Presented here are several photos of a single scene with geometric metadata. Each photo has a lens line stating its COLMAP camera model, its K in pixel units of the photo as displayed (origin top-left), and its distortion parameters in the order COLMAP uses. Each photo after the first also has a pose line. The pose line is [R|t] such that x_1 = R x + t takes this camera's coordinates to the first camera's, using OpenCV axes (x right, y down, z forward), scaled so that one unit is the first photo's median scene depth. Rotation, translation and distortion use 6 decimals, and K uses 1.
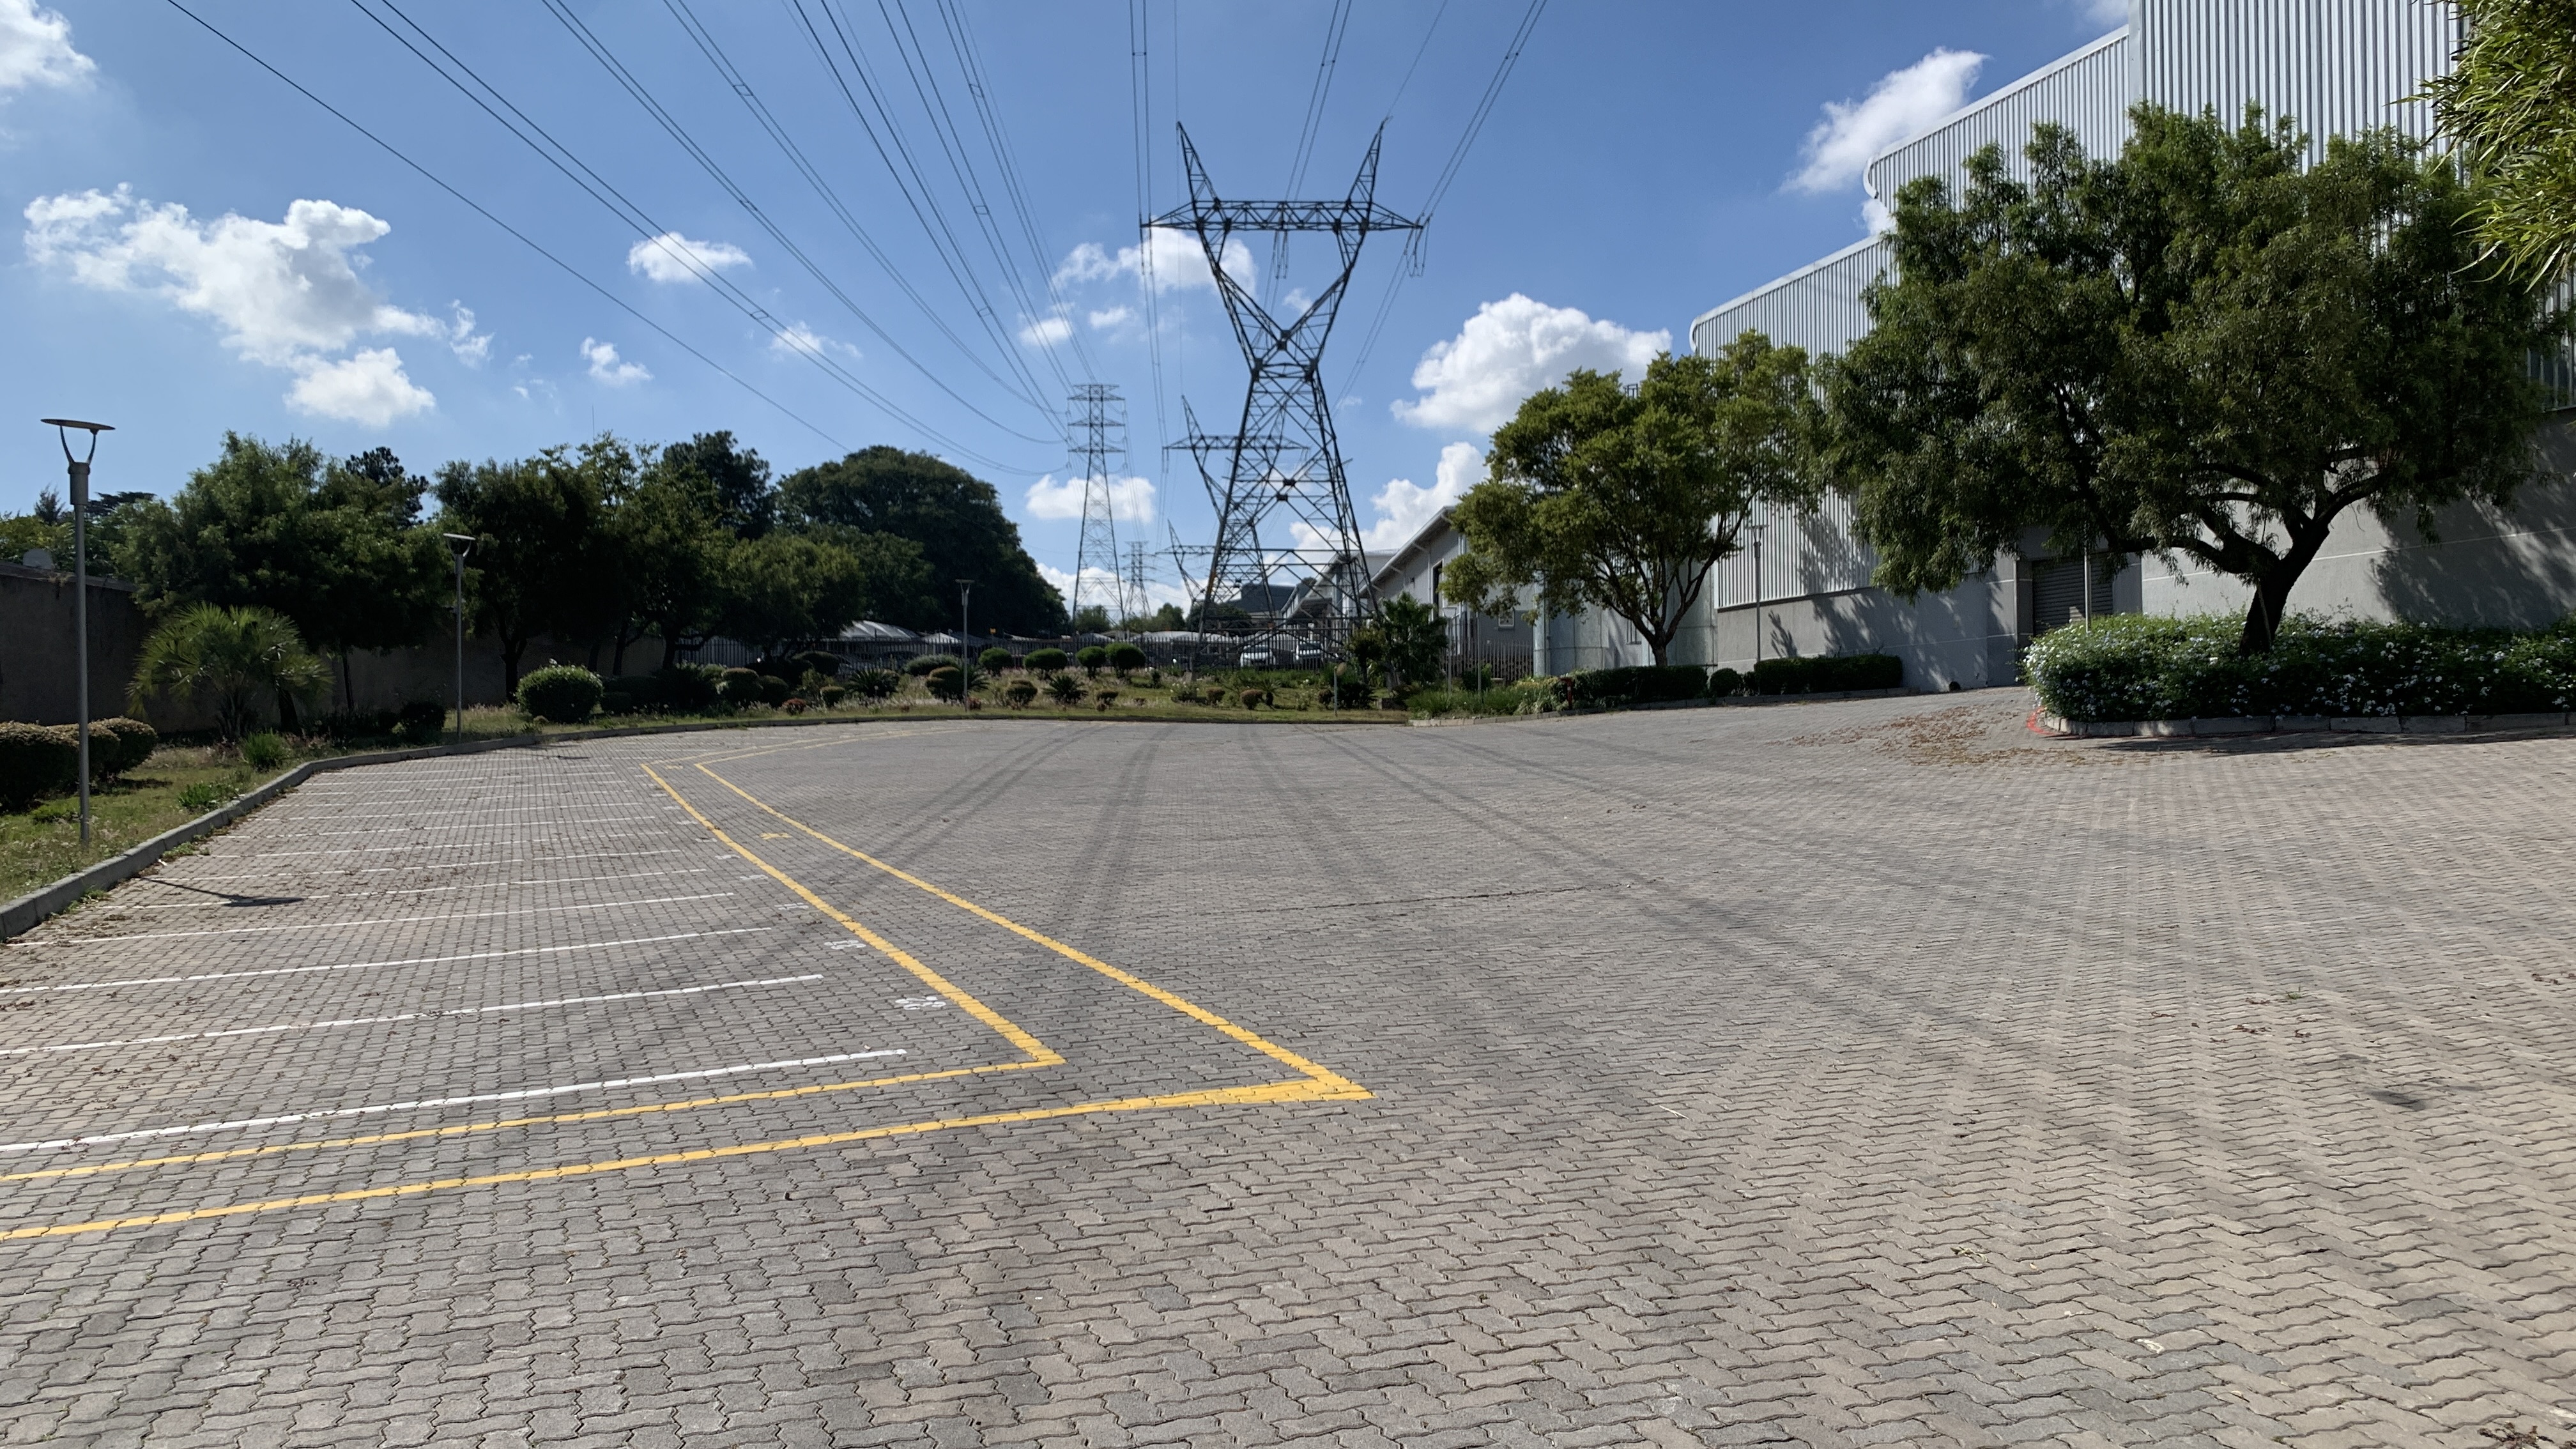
lens RADIAL K [[1965.5, 0, 1287.2], [0, 1965.5, 671.6], [0, 0, 1]] dist [0.003050, 0.005458]
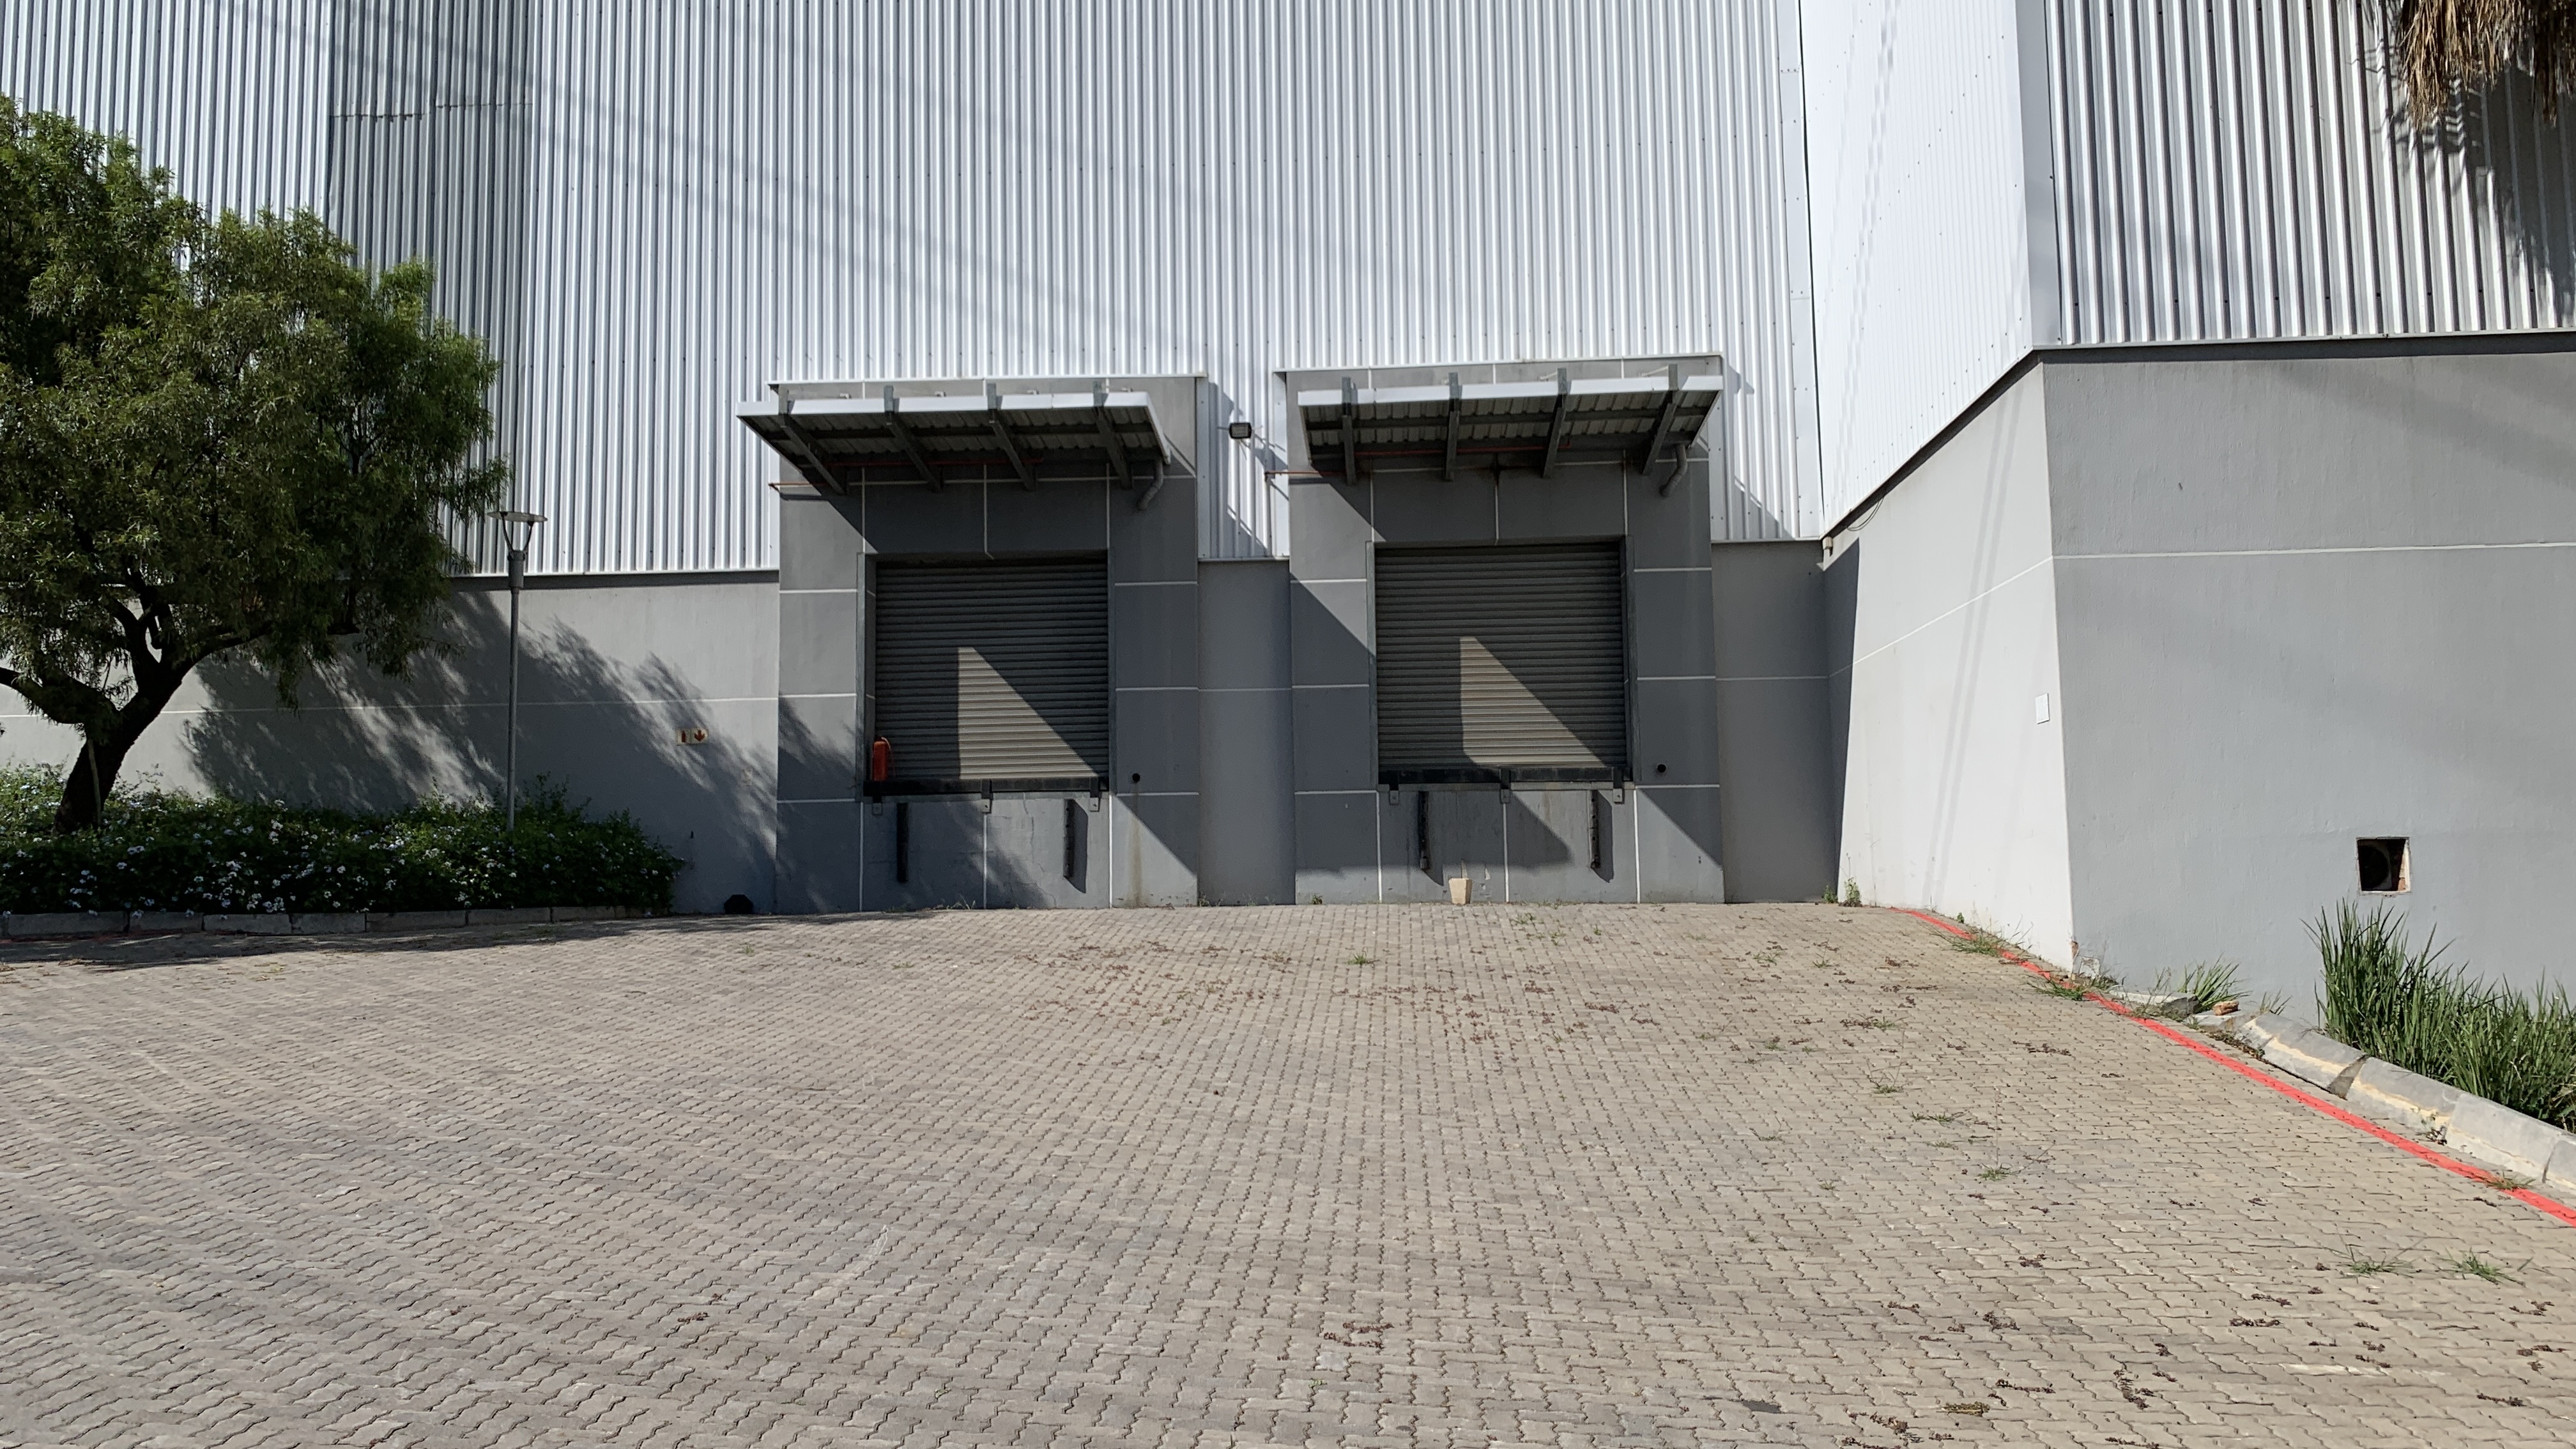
lens RADIAL K [[1965.5, 0, 1287.2], [0, 1965.5, 671.6], [0, 0, 1]] dist [0.003050, 0.005458]
pose [[0.396490, 0.113717, 0.910969, -0.027767], [-0.030967, 0.993390, -0.110528, 0.000257], [-0.917516, 0.015613, 0.397391, 0.261809]]
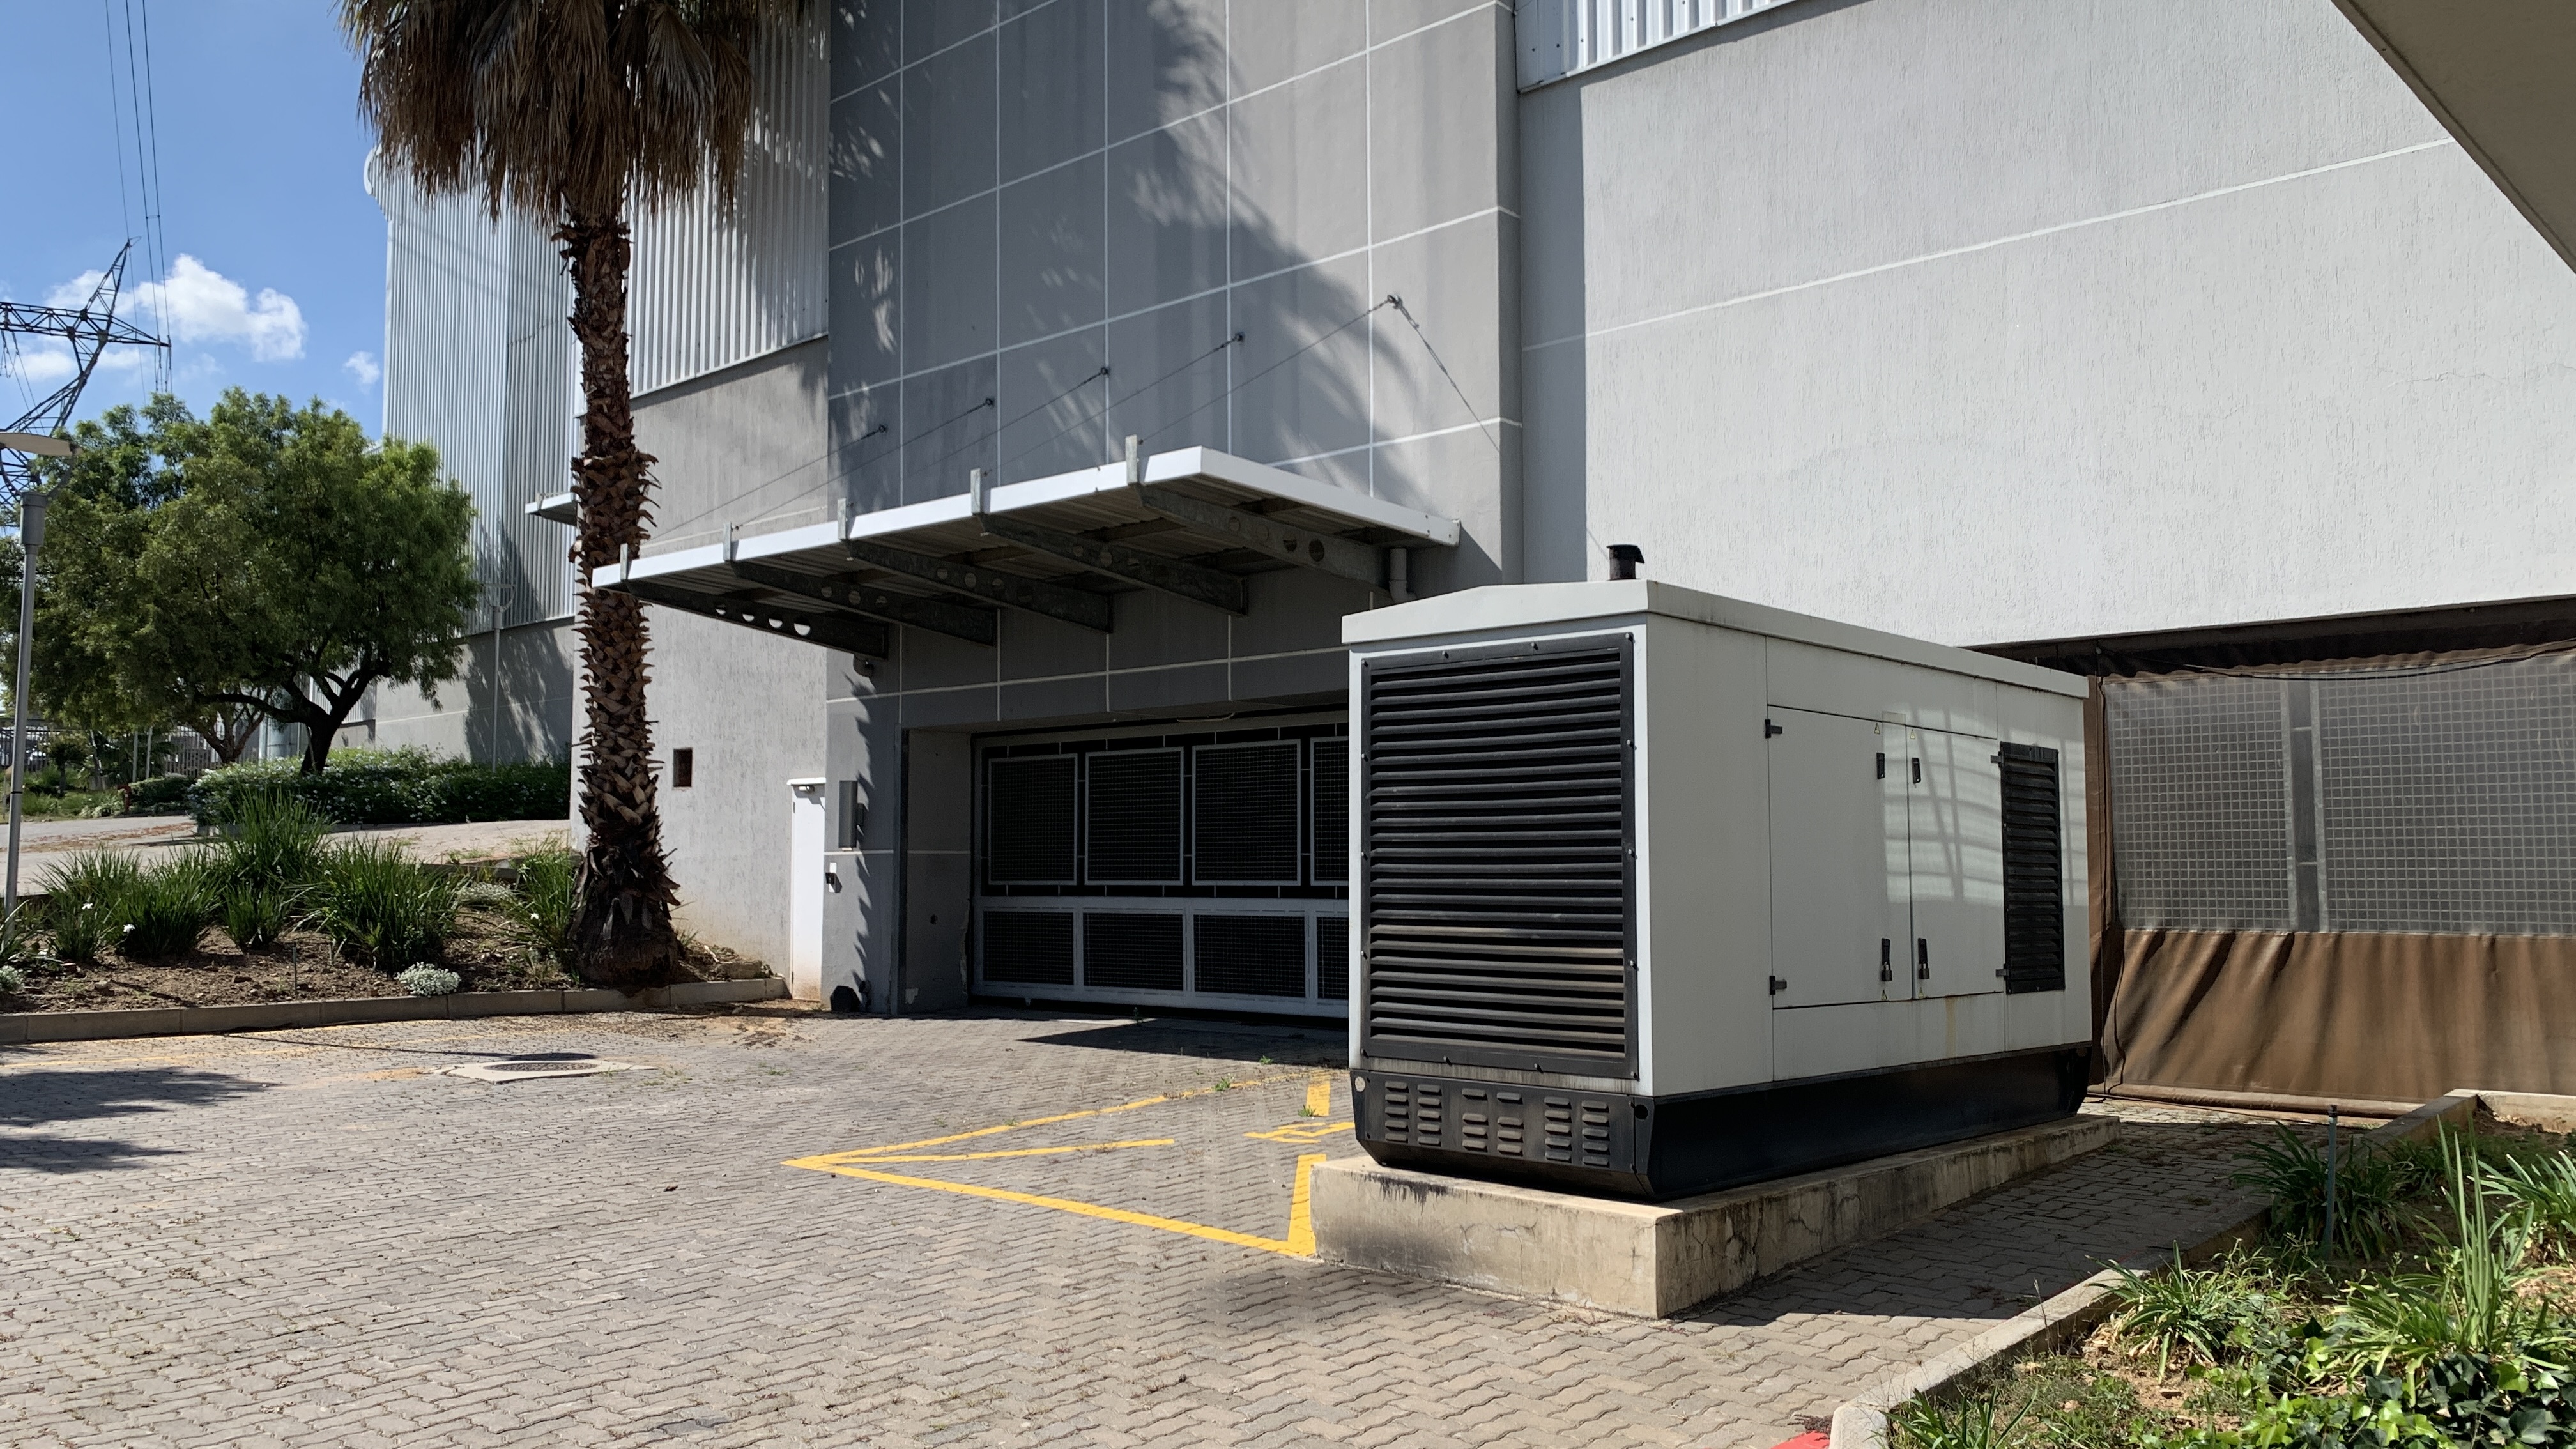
lens RADIAL K [[1965.5, 0, 1287.2], [0, 1965.5, 671.6], [0, 0, 1]] dist [0.003050, 0.005458]
pose [[0.898062, 0.061752, 0.435513, 0.508953], [-0.035612, 0.997054, -0.067938, -0.013827], [-0.438426, 0.045503, 0.897615, -0.610194]]
